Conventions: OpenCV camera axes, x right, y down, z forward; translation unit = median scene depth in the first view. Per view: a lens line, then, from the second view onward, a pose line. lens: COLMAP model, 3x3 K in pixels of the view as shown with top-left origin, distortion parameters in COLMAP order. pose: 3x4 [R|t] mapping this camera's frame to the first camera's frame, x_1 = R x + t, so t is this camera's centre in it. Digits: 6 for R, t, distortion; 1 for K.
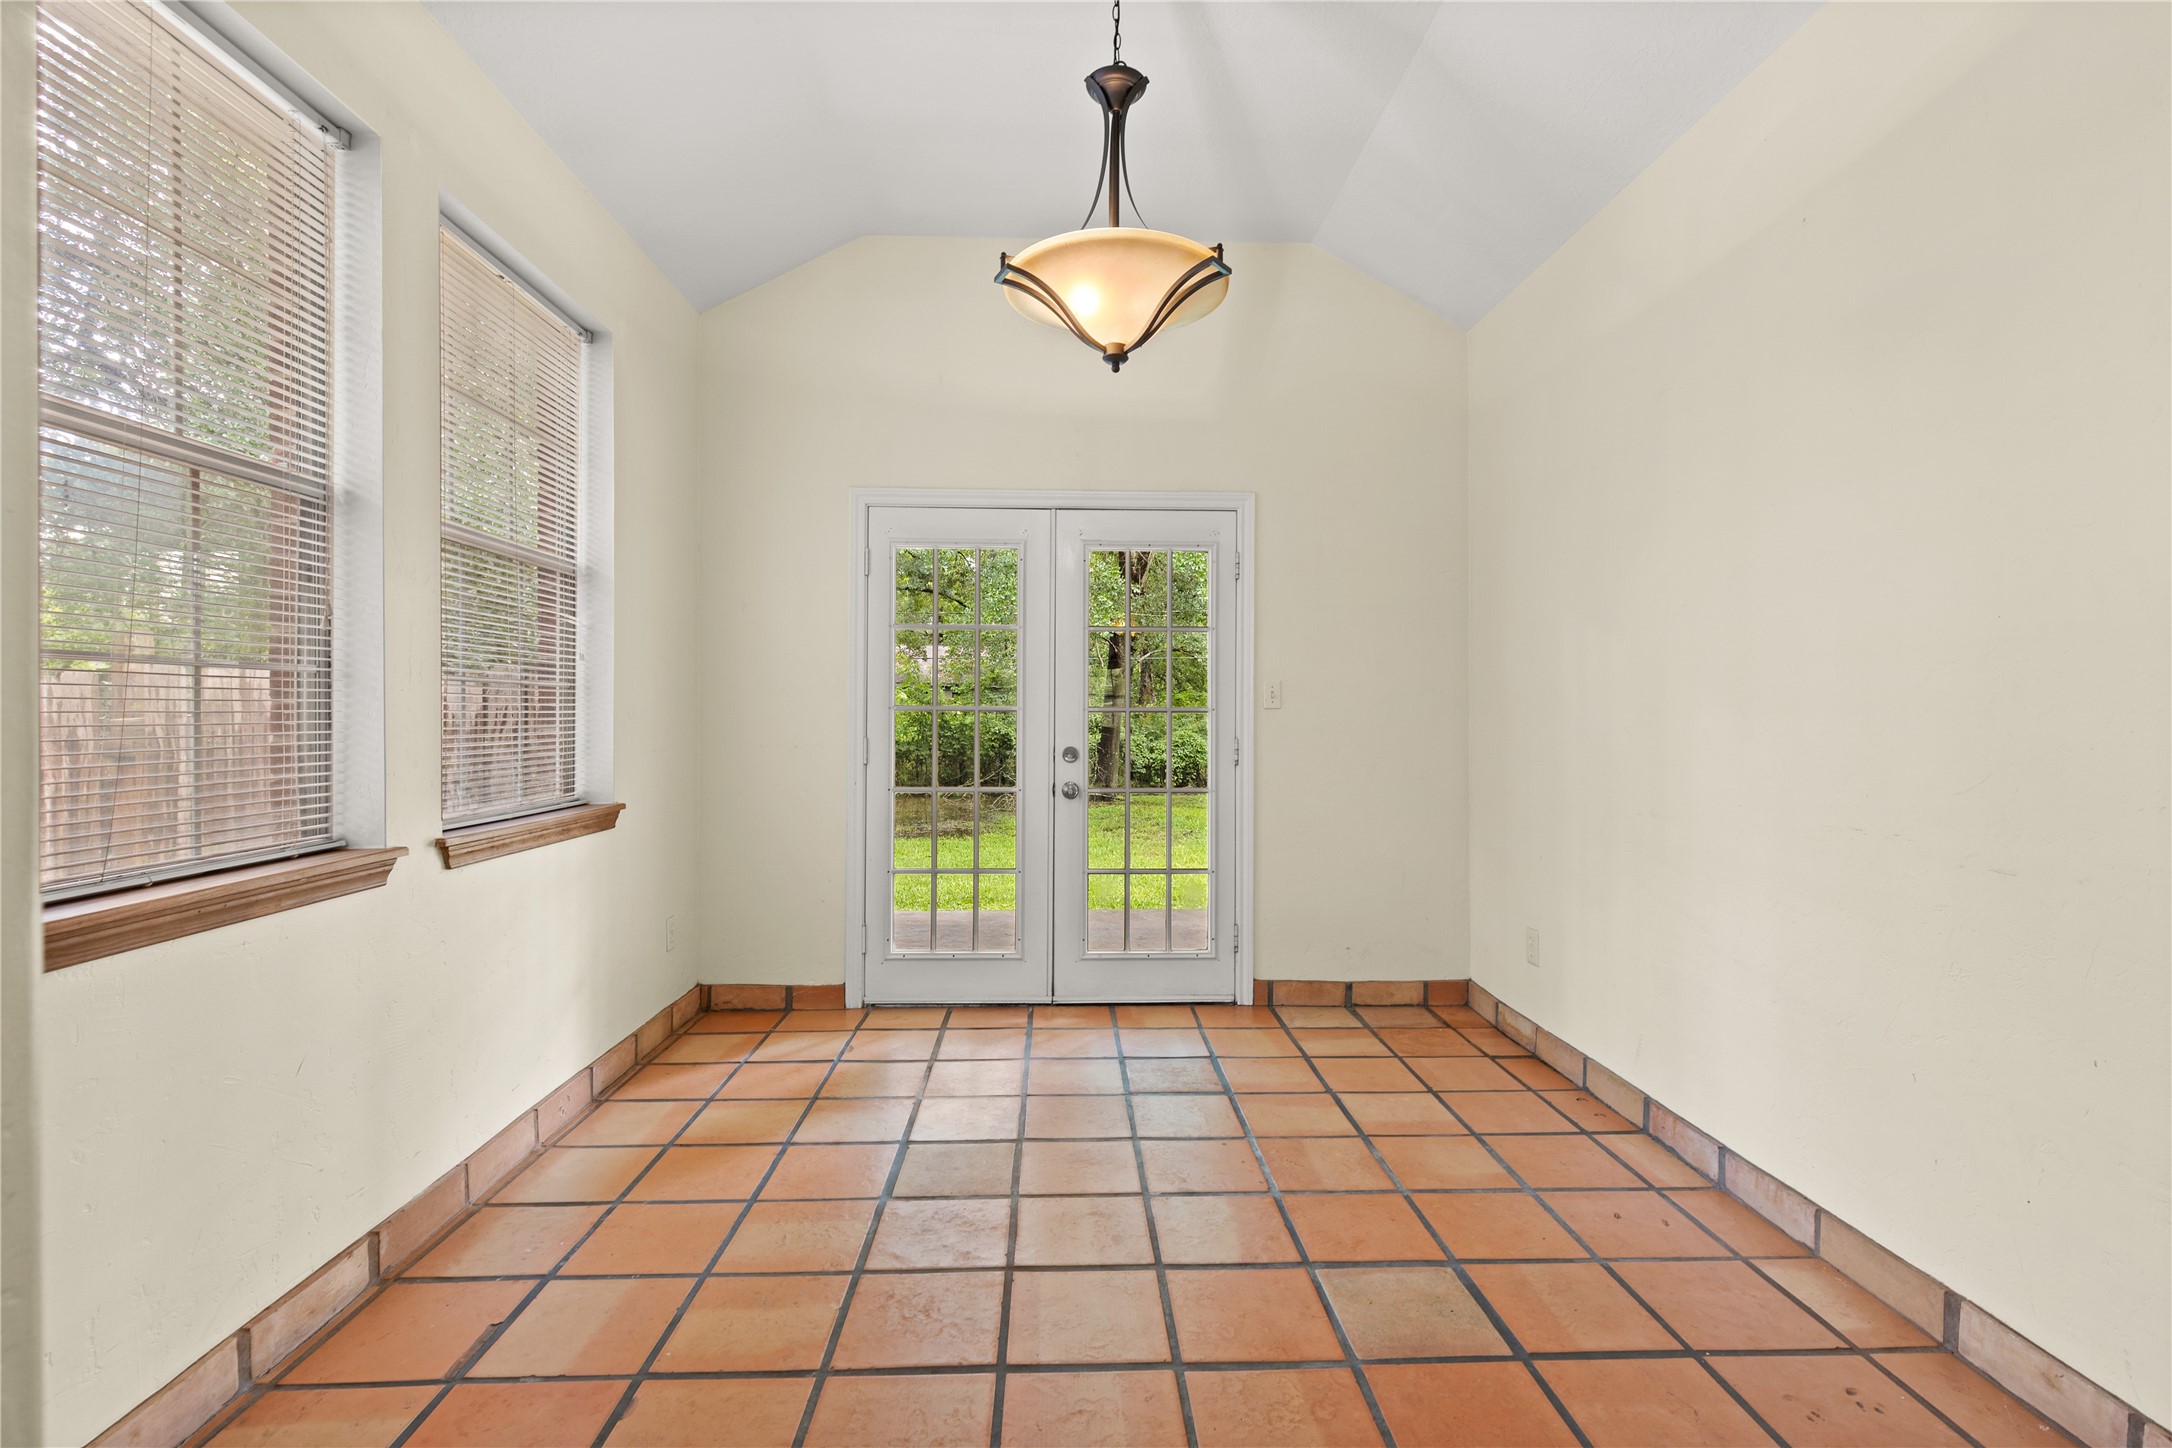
lens RADIAL K [[1006.1, 0, 1091.9], [0, 1006.1, 734.1], [0, 0, 1]] dist [0.002139, -0.000254]
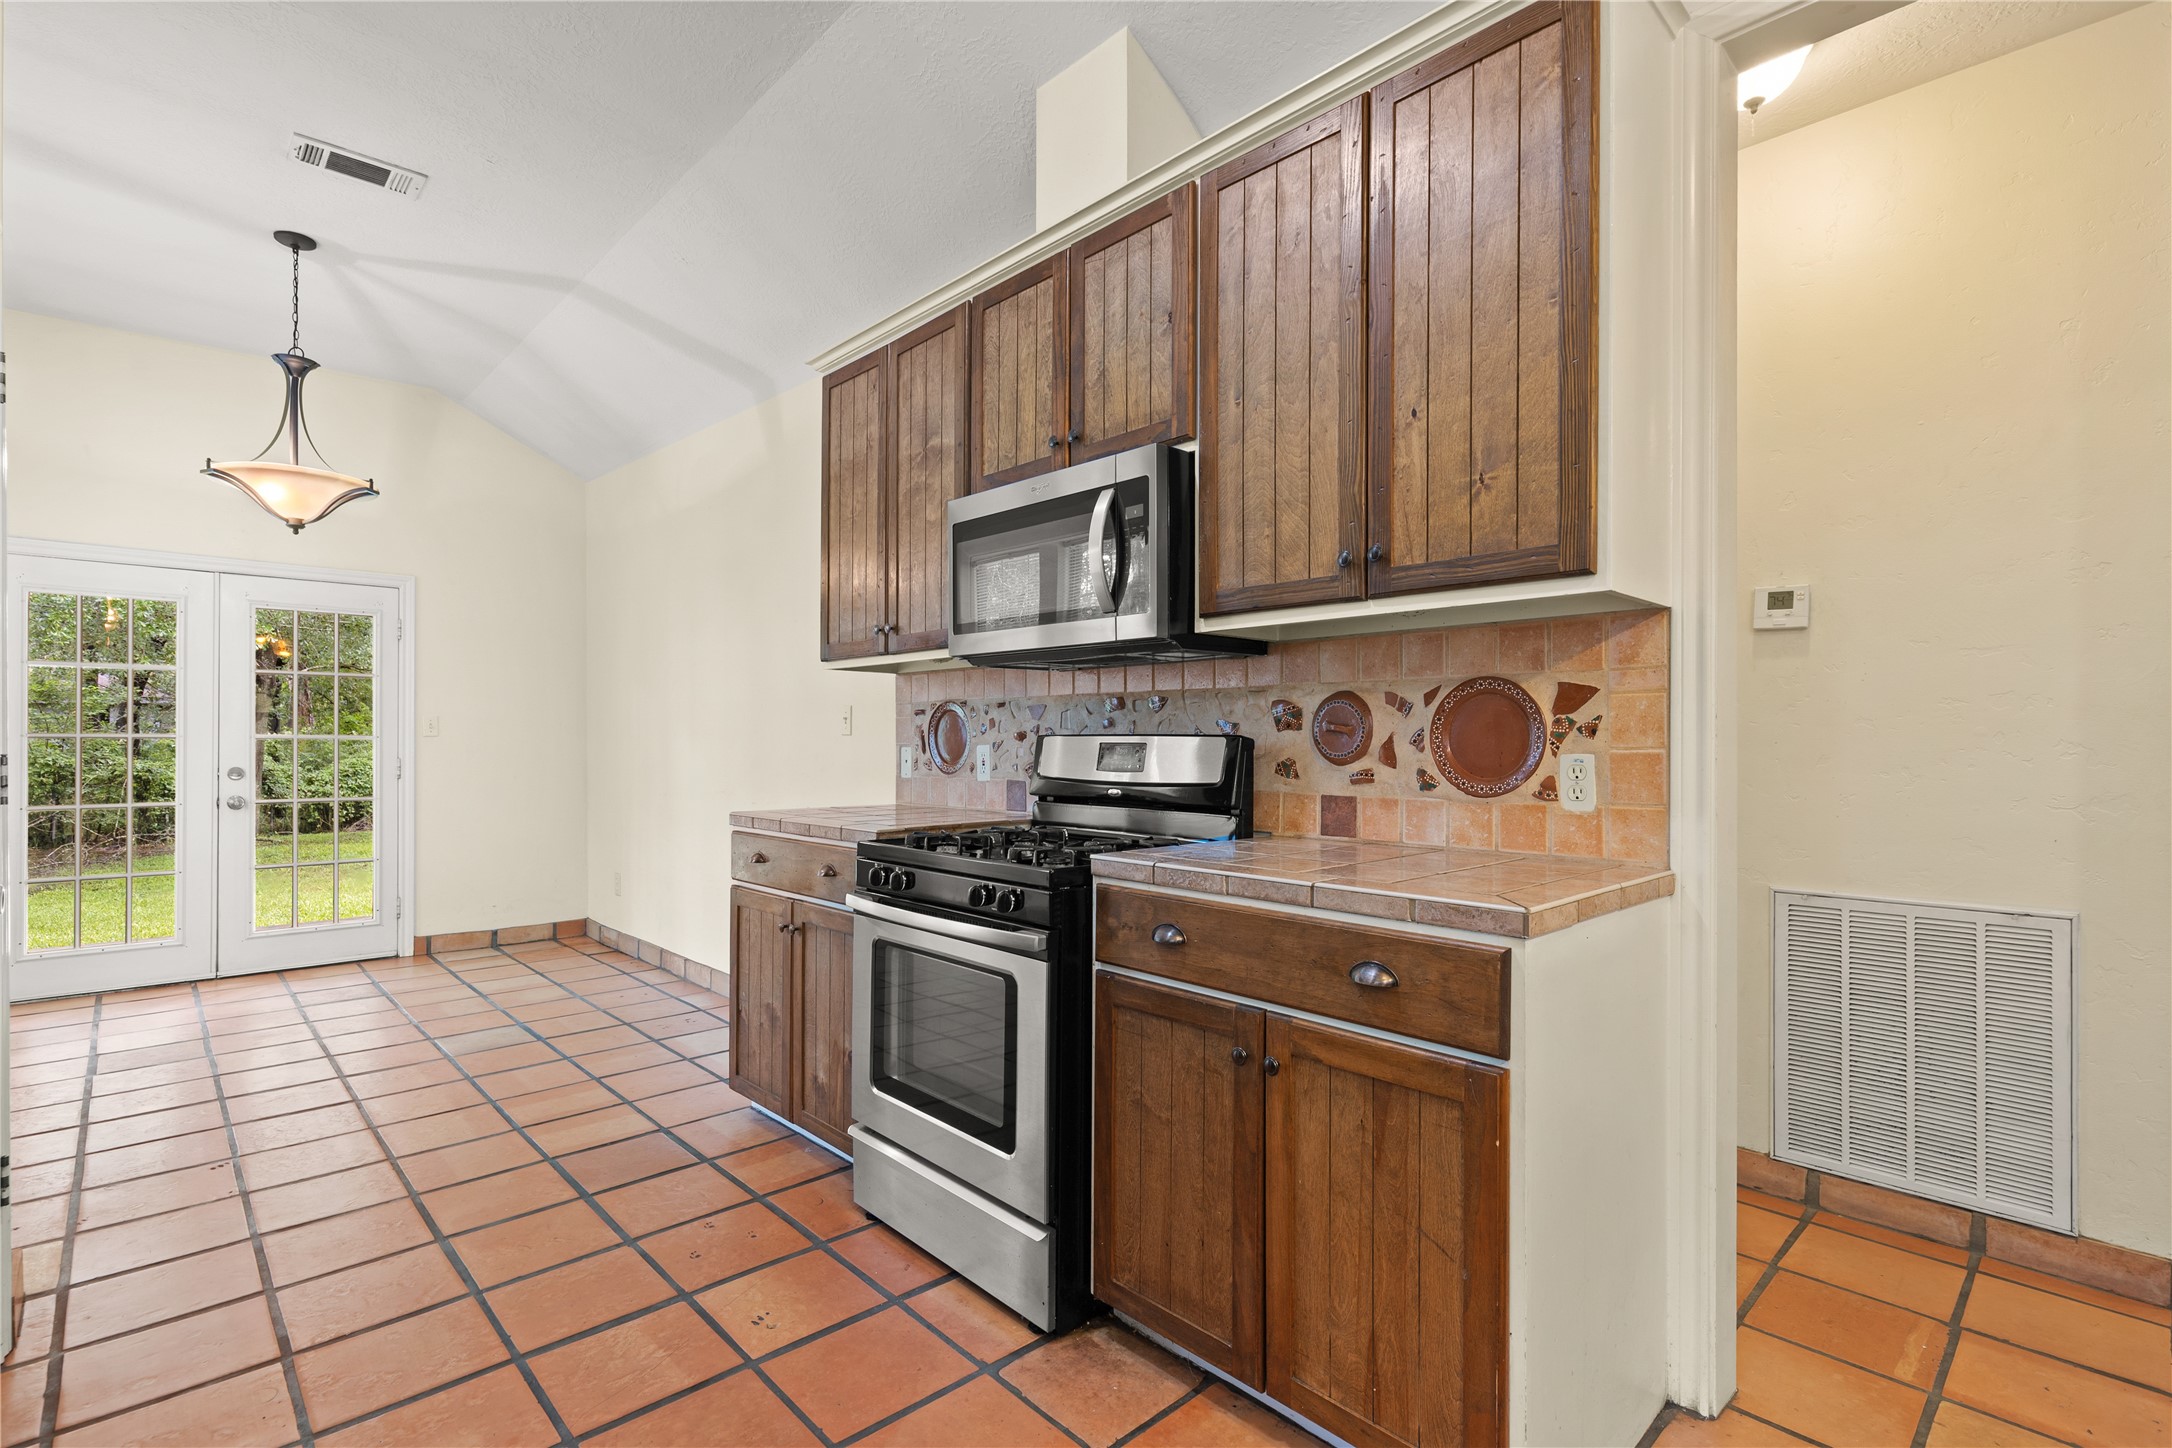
lens RADIAL K [[1006.1, 0, 1091.9], [0, 1006.1, 734.1], [0, 0, 1]] dist [0.002139, -0.000254]
pose [[0.751324, 0.000425, 0.659933, -0.049667], [0.015440, 0.999715, -0.018222, 0.010744], [-0.659753, 0.023880, 0.751103, -0.641889]]
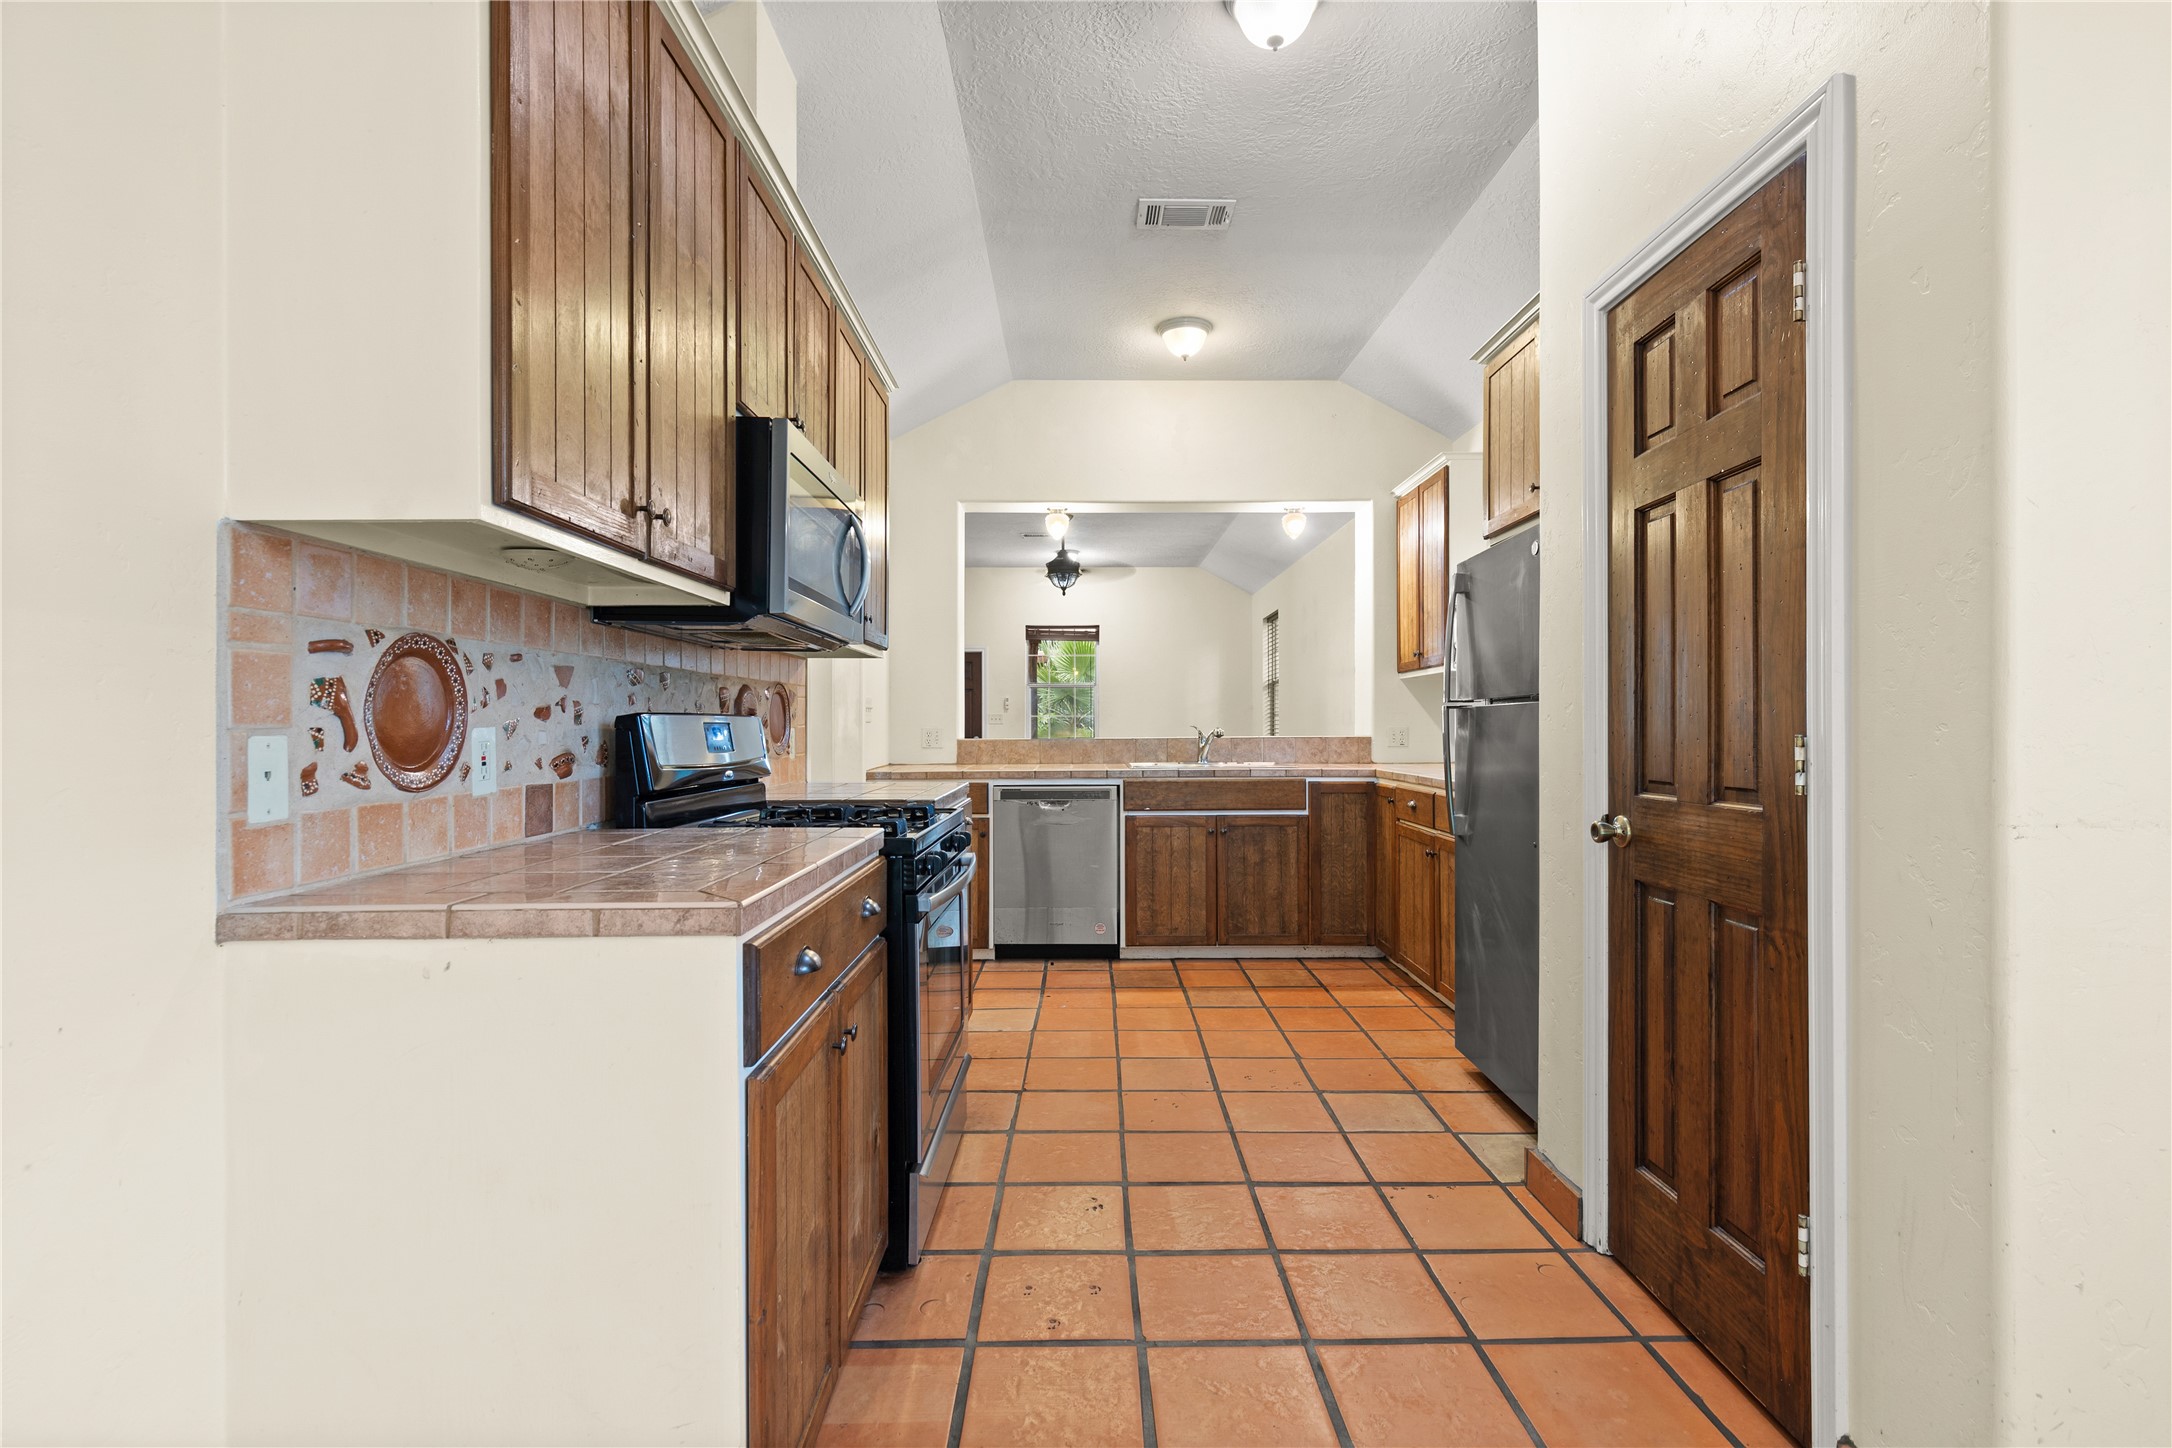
lens RADIAL K [[1006.1, 0, 1091.9], [0, 1006.1, 734.1], [0, 0, 1]] dist [0.002139, -0.000254]
pose [[-0.999624, -0.004558, 0.027040, 0.144837], [-0.003724, 0.999519, 0.030799, -0.007551], [-0.027167, 0.030687, -0.999160, 0.435171]]
